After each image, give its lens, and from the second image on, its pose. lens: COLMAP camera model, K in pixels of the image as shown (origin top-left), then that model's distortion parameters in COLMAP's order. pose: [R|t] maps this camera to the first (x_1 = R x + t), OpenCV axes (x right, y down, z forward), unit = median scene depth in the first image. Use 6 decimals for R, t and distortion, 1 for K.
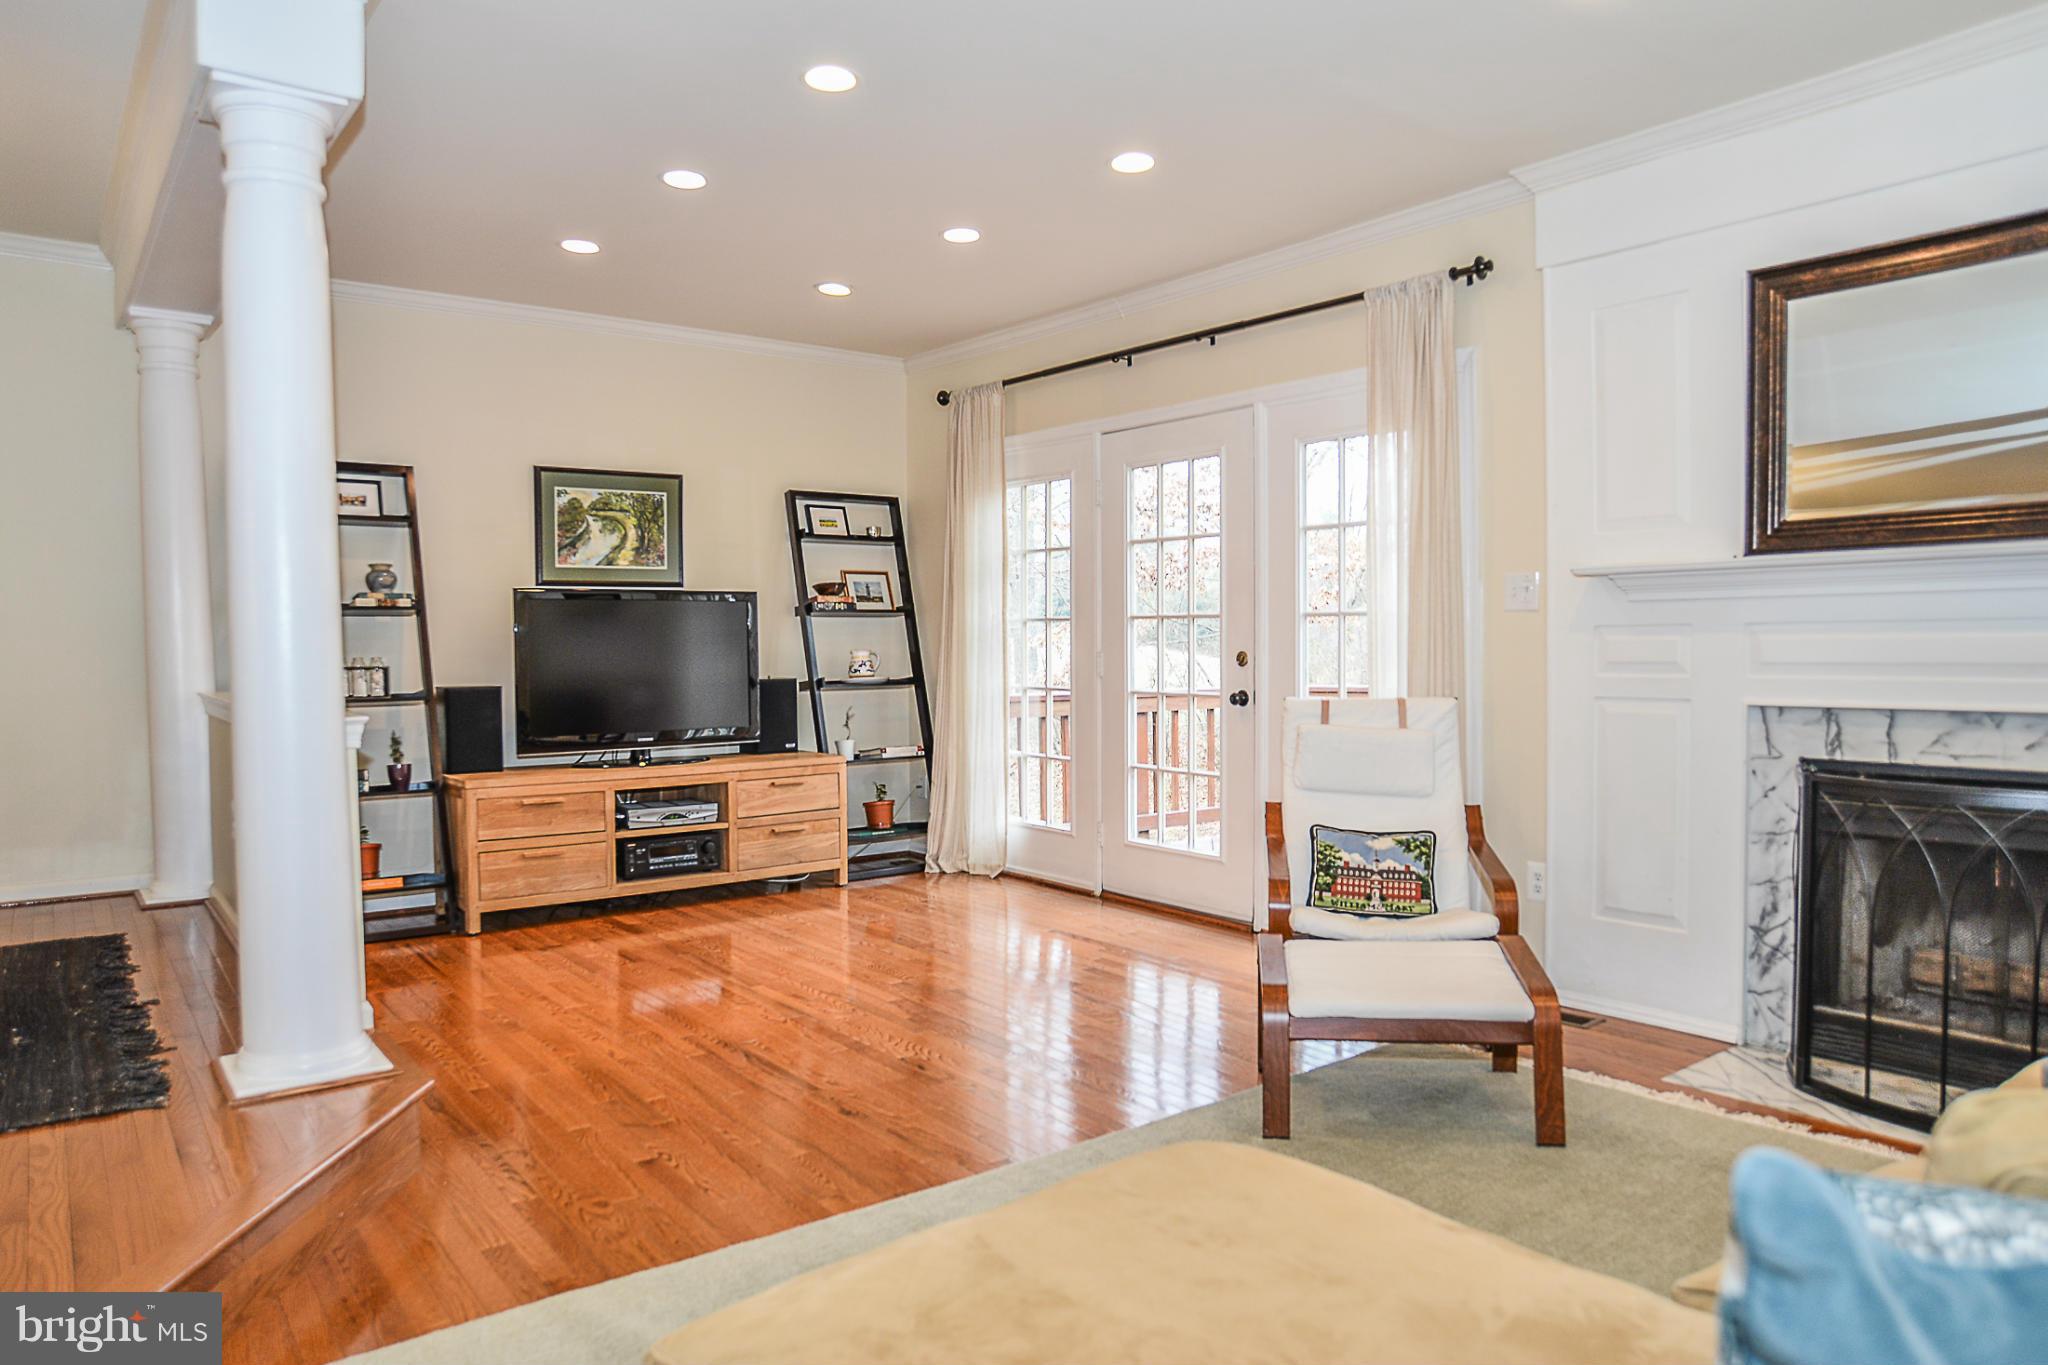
lens RADIAL K [[1336.9, 0, 1020.7], [0, 1336.9, 684.6], [0, 0, 1]] dist [-0.101003, 0.079832]
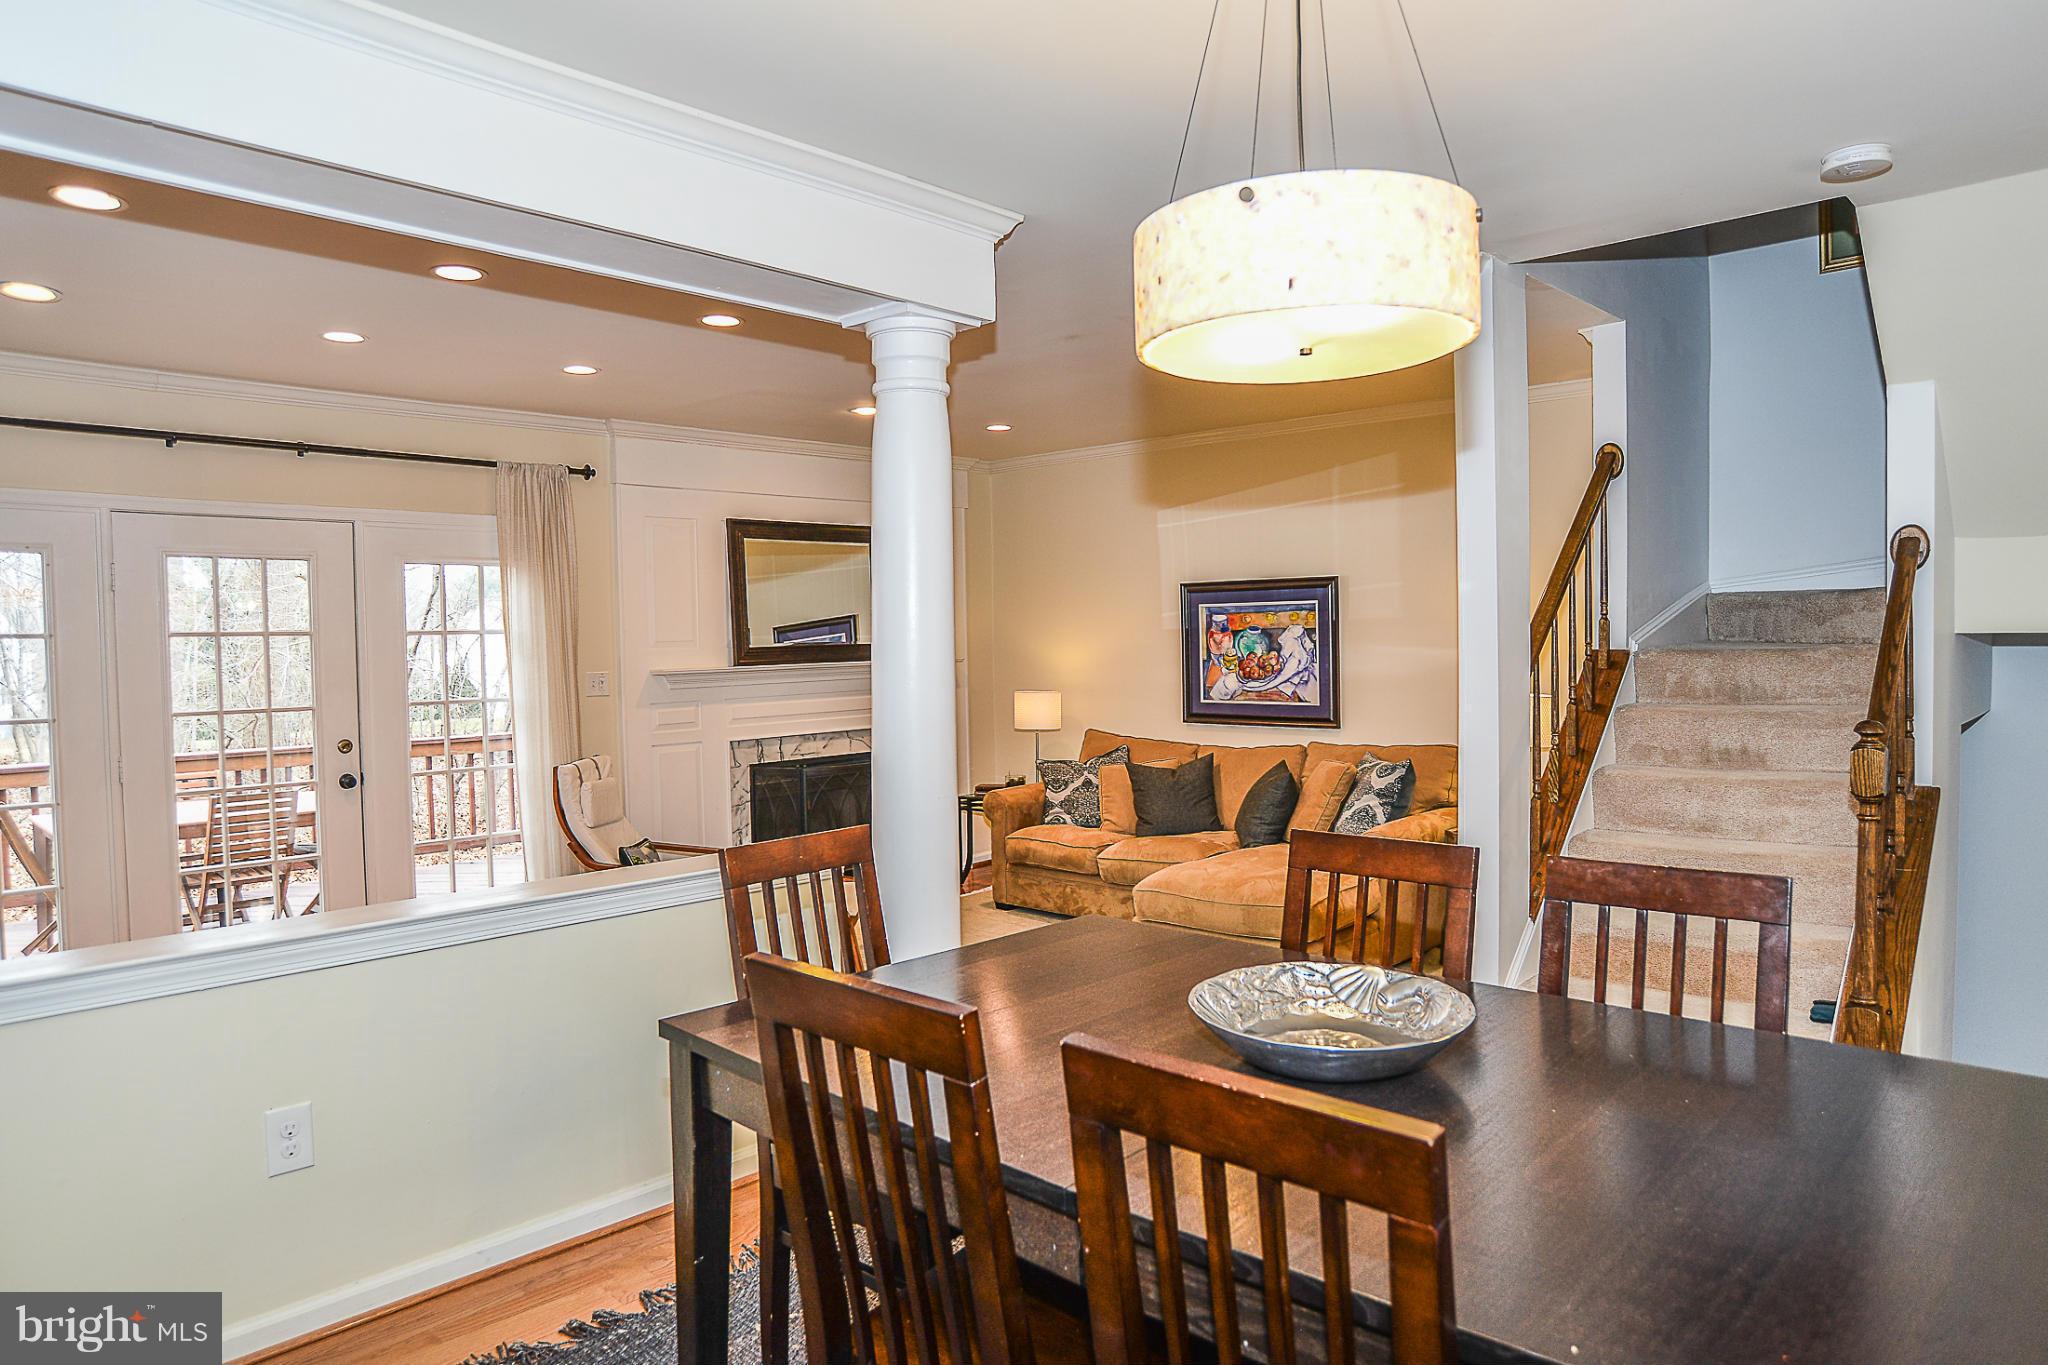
lens RADIAL K [[1336.9, 0, 1020.7], [0, 1336.9, 684.6], [0, 0, 1]] dist [-0.101003, 0.079832]
pose [[-0.169486, -0.027138, 0.985159, -0.951271], [0.052448, 0.997956, 0.036513, -0.076793], [-0.984136, 0.057859, -0.167716, 0.588410]]
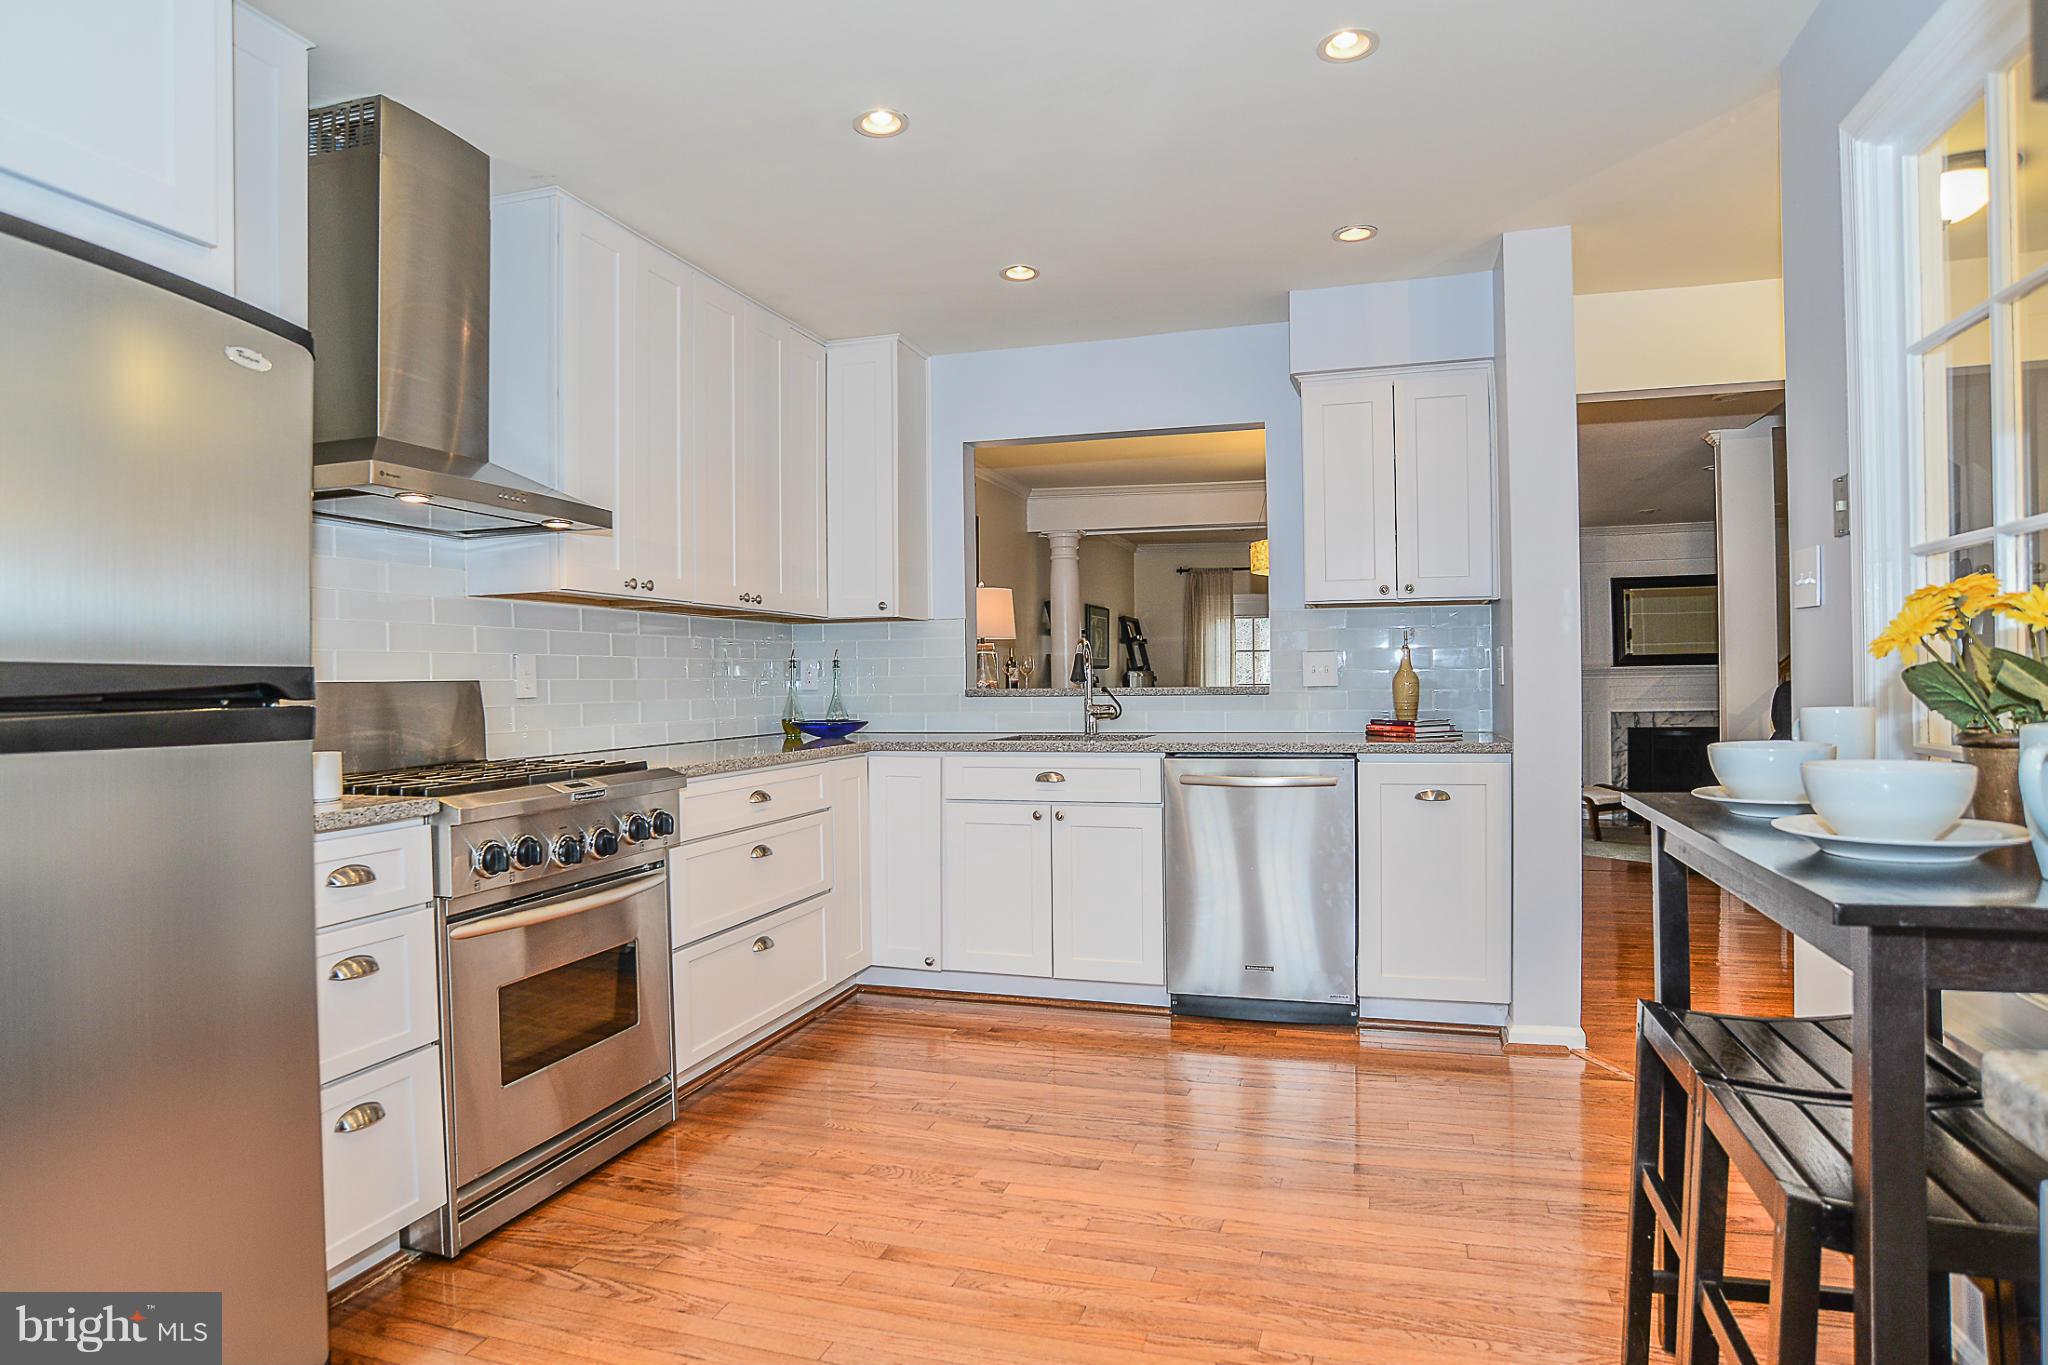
lens RADIAL K [[1173.6, 0, 1027.8], [0, 1173.6, 684.5], [0, 0, 1]] dist [-0.088677, 0.049913]
pose [[0.811303, -0.007045, 0.584583, -1.472578], [0.028827, 0.999193, -0.027966, -0.009418], [-0.583915, 0.039541, 0.810852, -0.298363]]
